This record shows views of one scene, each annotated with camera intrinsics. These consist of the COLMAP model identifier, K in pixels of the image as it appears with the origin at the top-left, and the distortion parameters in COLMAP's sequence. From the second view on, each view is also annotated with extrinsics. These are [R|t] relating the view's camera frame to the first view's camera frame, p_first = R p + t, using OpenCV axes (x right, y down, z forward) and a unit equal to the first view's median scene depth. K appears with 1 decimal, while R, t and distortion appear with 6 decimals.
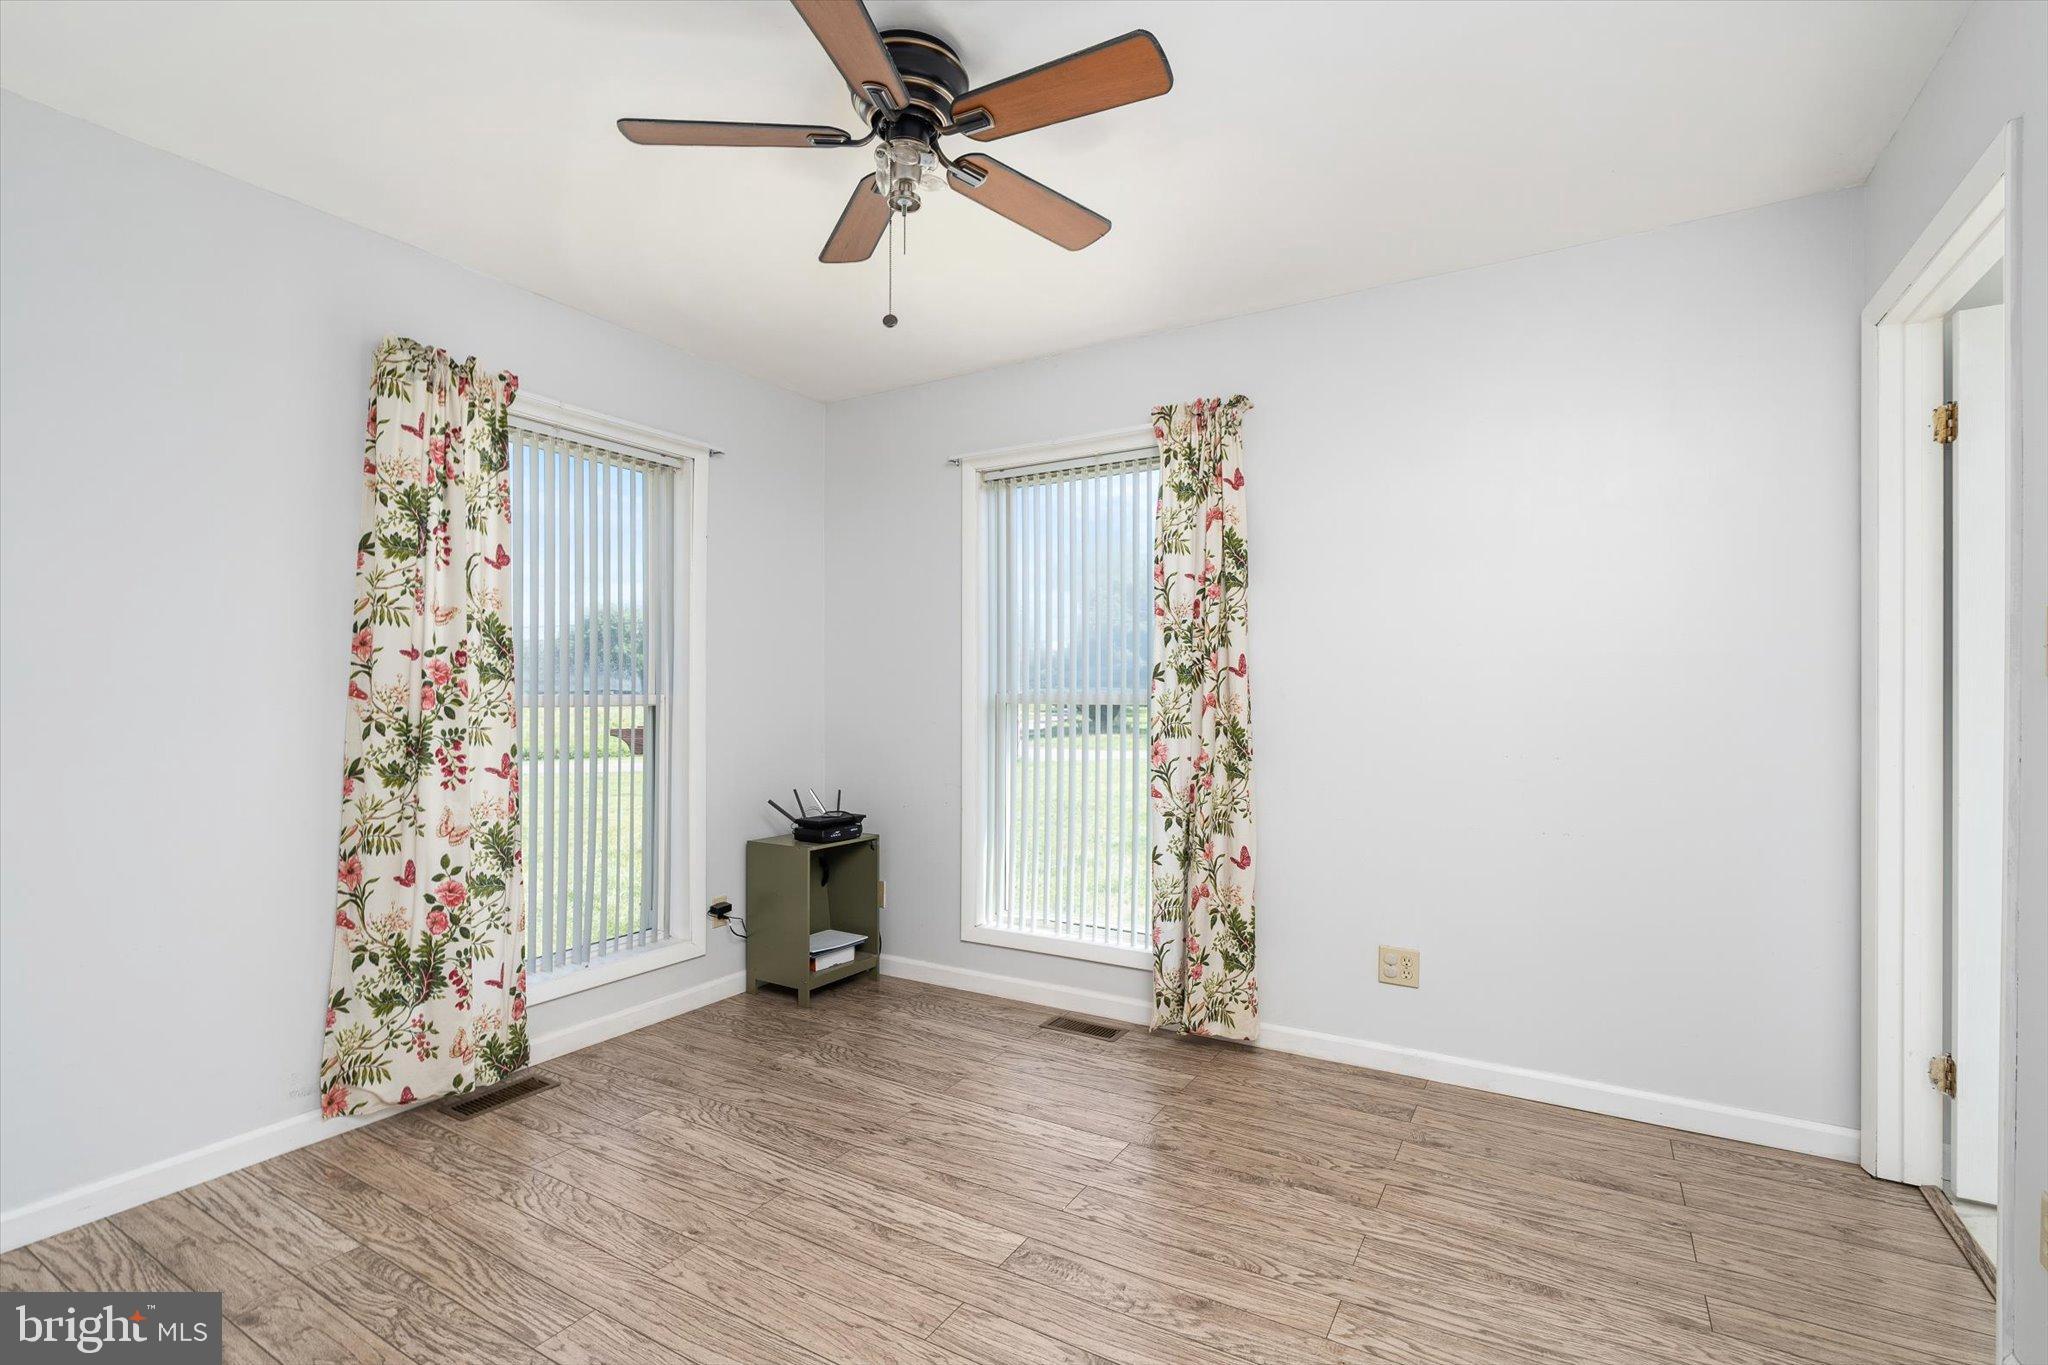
lens RADIAL K [[940.7, 0, 1026.0], [0, 940.7, 681.2], [0, 0, 1]] dist [-0.005658, 0.000829]
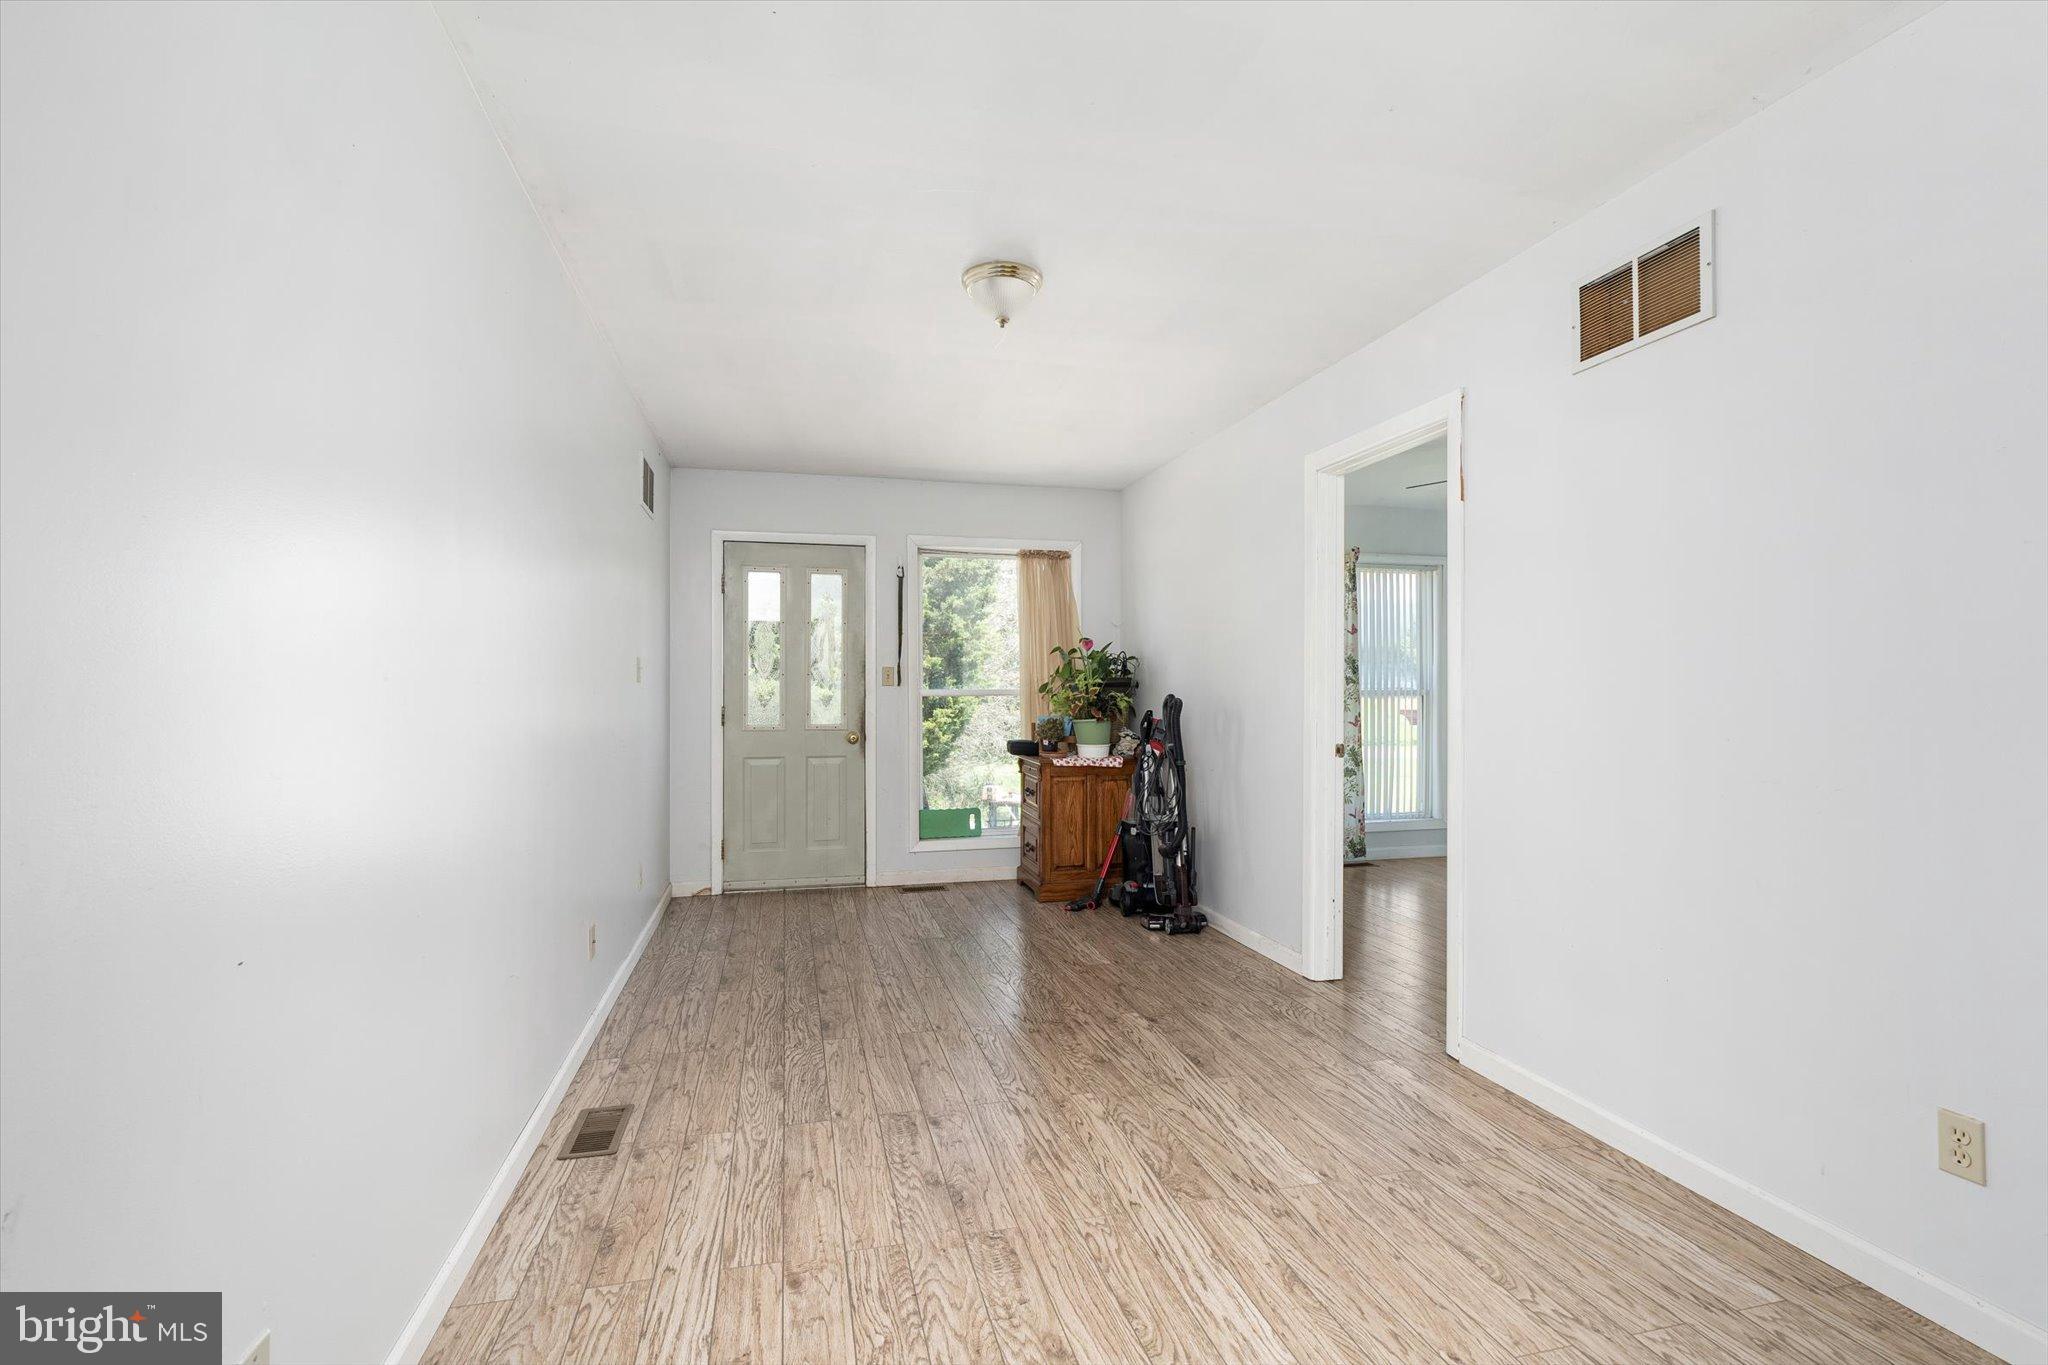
lens RADIAL K [[940.7, 0, 1026.1], [0, 940.7, 686.0], [0, 0, 1]] dist [-0.005658, 0.000829]
pose [[0.708257, -0.006279, -0.705927, 0.481236], [0.000210, 0.999962, -0.008685, 0.023856], [0.705954, 0.006003, 0.708232, -1.163857]]
